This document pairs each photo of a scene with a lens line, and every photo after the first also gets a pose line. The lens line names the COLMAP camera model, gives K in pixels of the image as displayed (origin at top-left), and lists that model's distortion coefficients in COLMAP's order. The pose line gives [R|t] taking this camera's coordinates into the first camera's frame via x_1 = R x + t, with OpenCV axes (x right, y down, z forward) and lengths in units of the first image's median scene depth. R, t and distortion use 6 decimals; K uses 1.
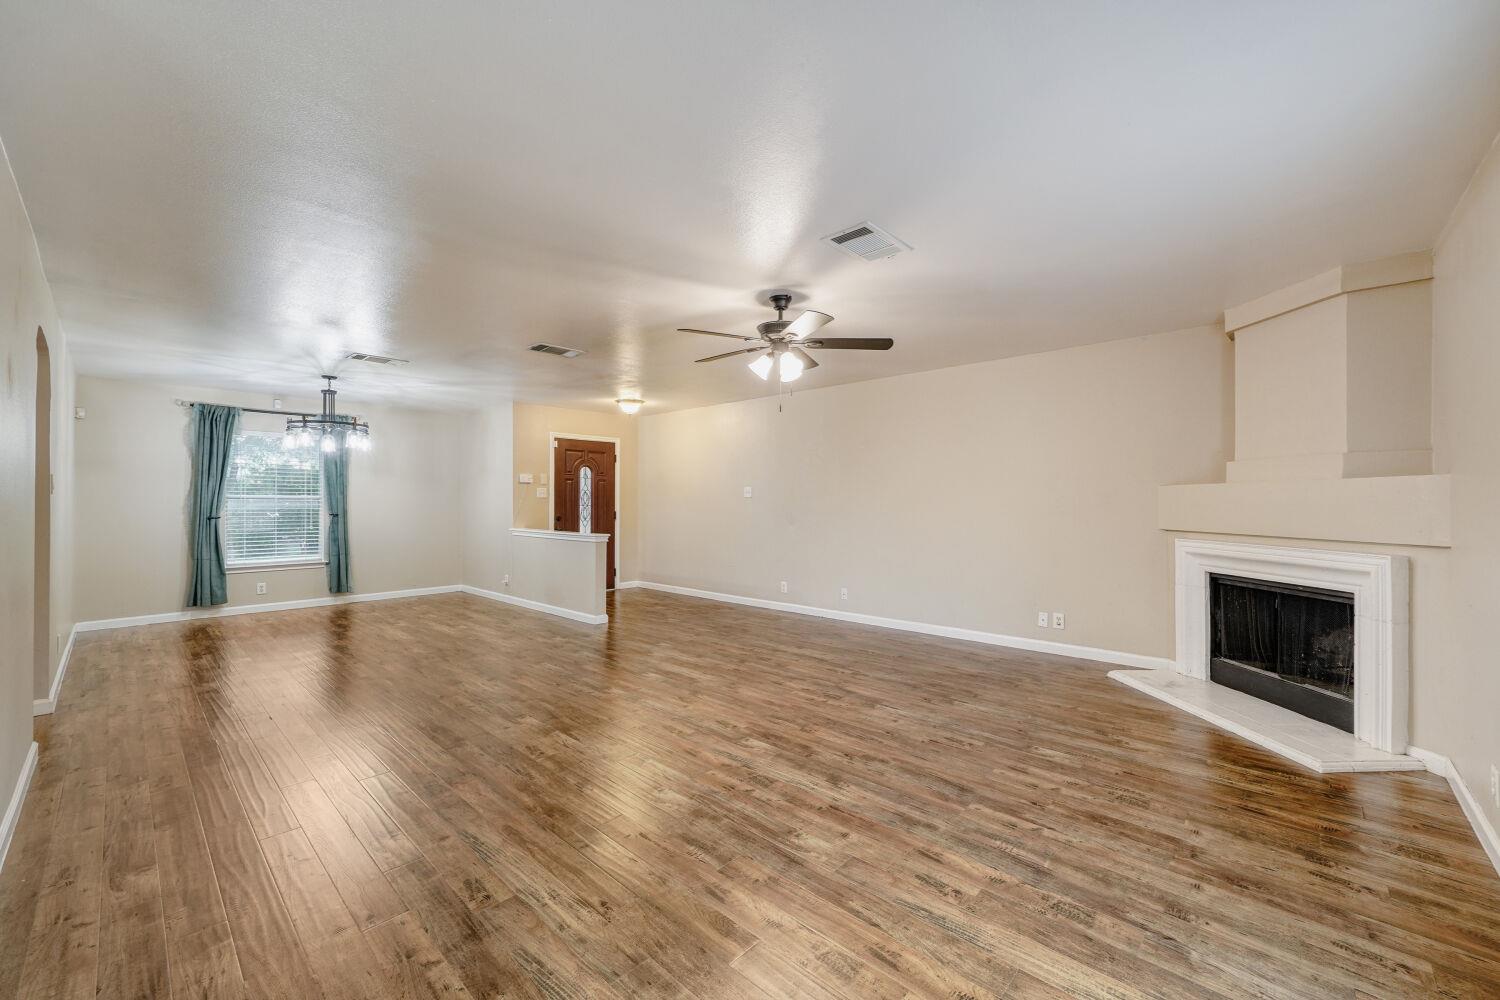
lens RADIAL K [[592.3, 0, 761.5], [0, 592.3, 505.0], [0, 0, 1]] dist [-0.013318, 0.003445]
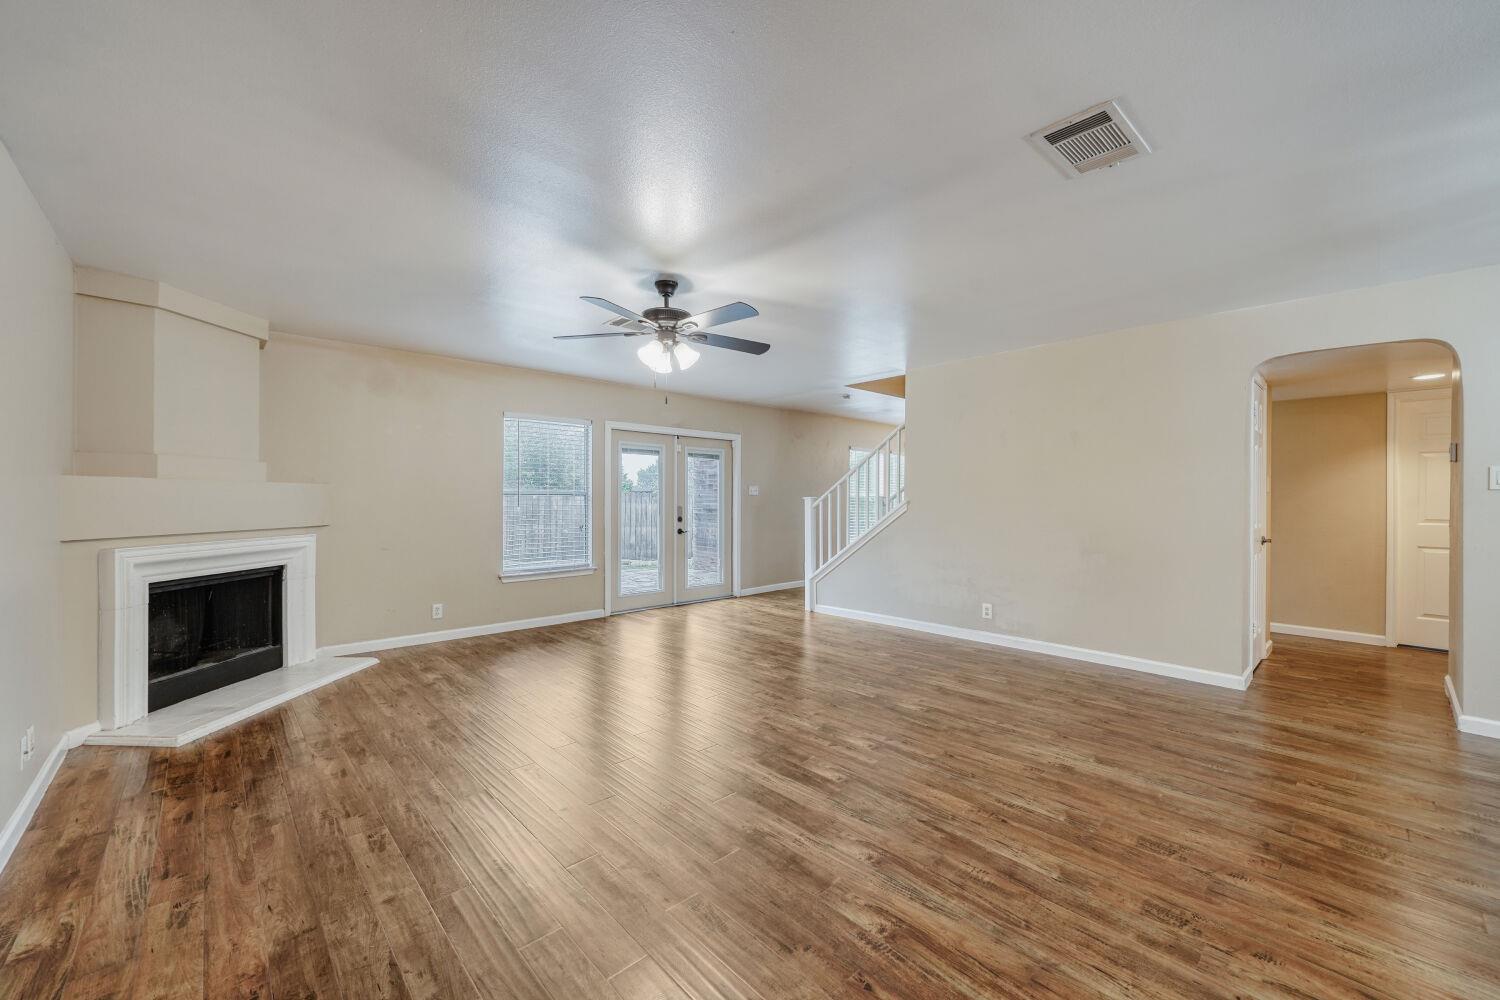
lens RADIAL K [[592.3, 0, 763.7], [0, 592.3, 493.5], [0, 0, 1]] dist [-0.013318, 0.003445]
pose [[-0.997742, 0.000557, 0.067154, -0.202003], [0.000280, 0.999991, -0.004137, -0.012683], [-0.067155, -0.004109, -0.997734, 2.090938]]
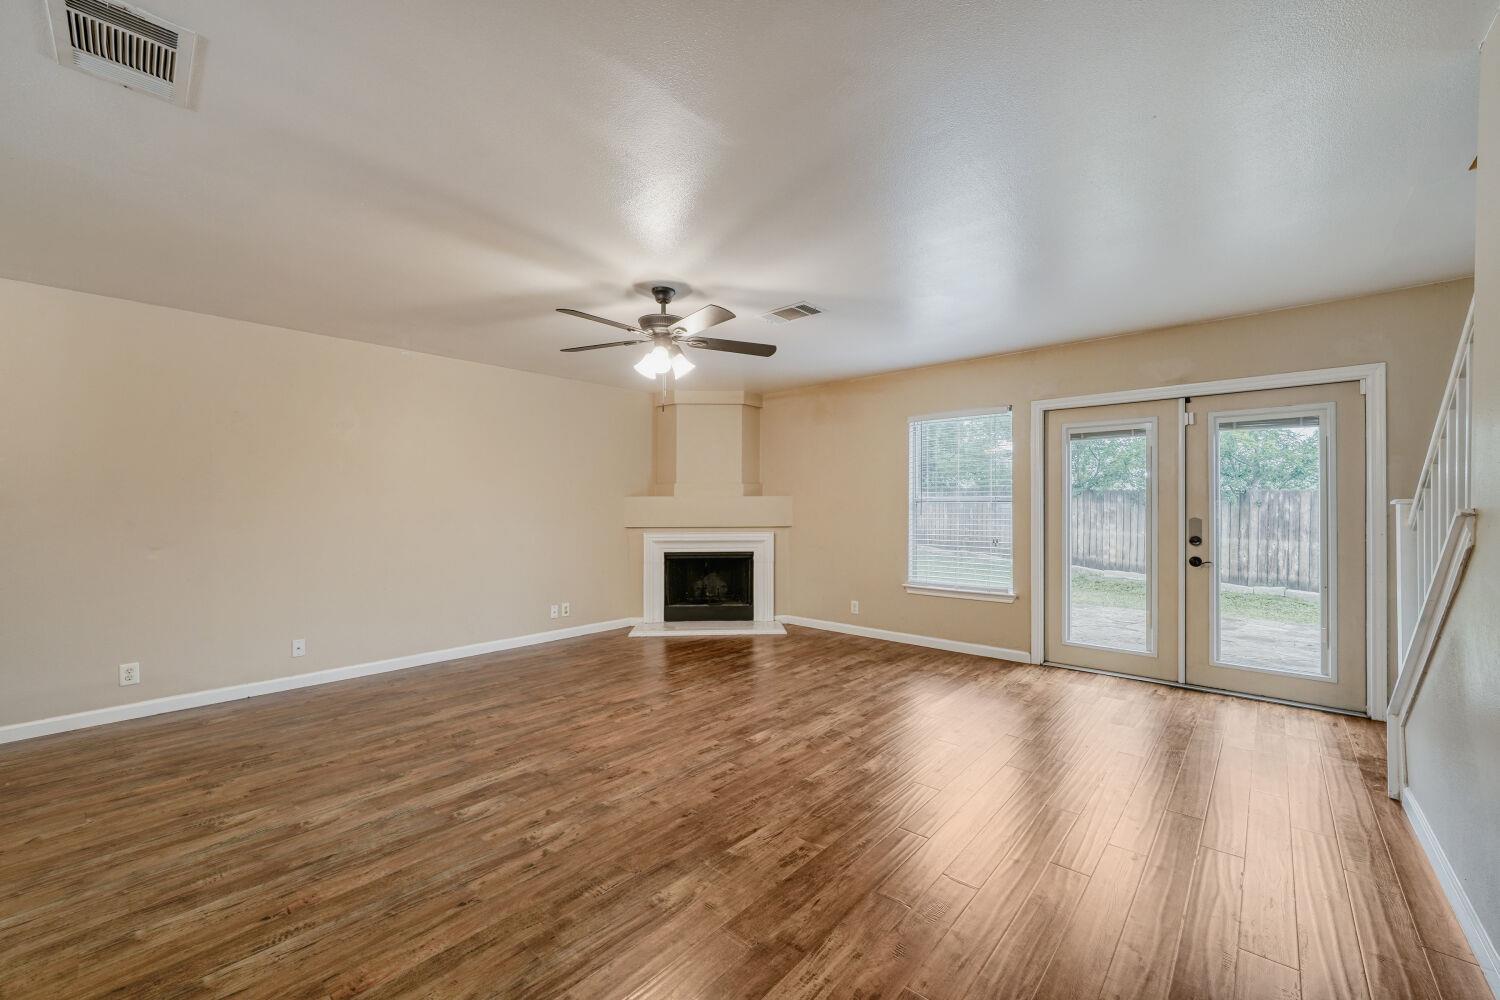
lens RADIAL K [[592.3, 0, 739.3], [0, 592.3, 513.8], [0, 0, 1]] dist [-0.013318, 0.003445]
pose [[-0.001644, -0.011731, 0.999930, -0.971371], [0.008396, 0.999896, 0.011744, -0.007438], [-0.999963, 0.008415, -0.001546, 0.944824]]
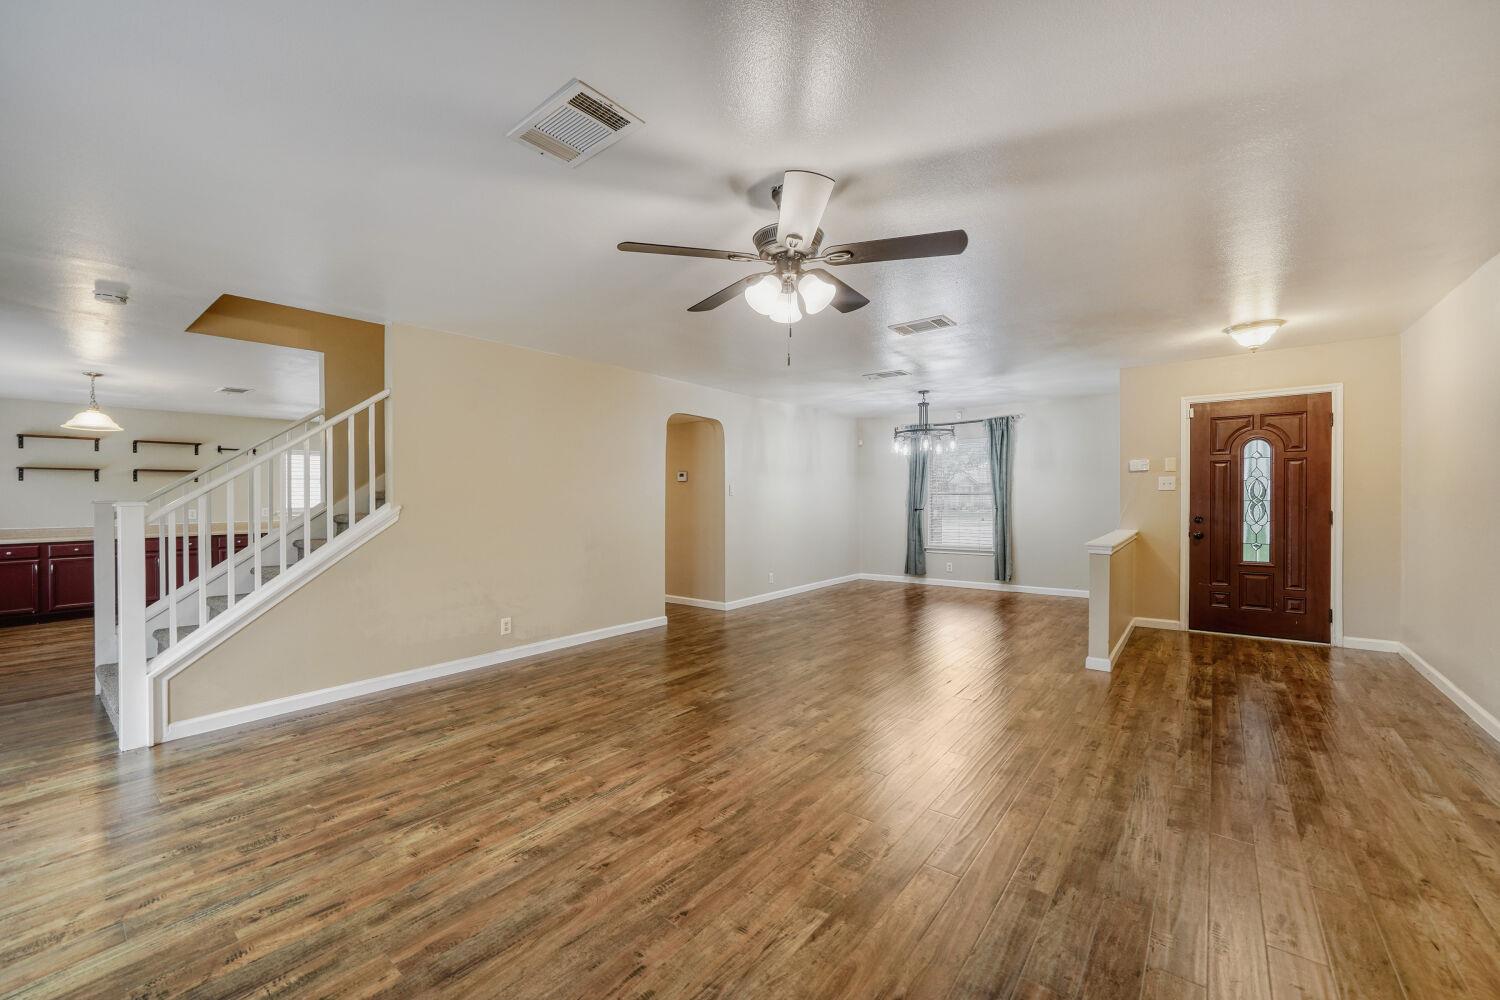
lens RADIAL K [[592.3, 0, 734.5], [0, 592.3, 506.1], [0, 0, 1]] dist [-0.013318, 0.003445]
pose [[0.054337, 0.013282, -0.998434, 0.739170], [0.004787, 0.999897, 0.013562, -0.011279], [0.998511, -0.005517, 0.054268, 0.973648]]
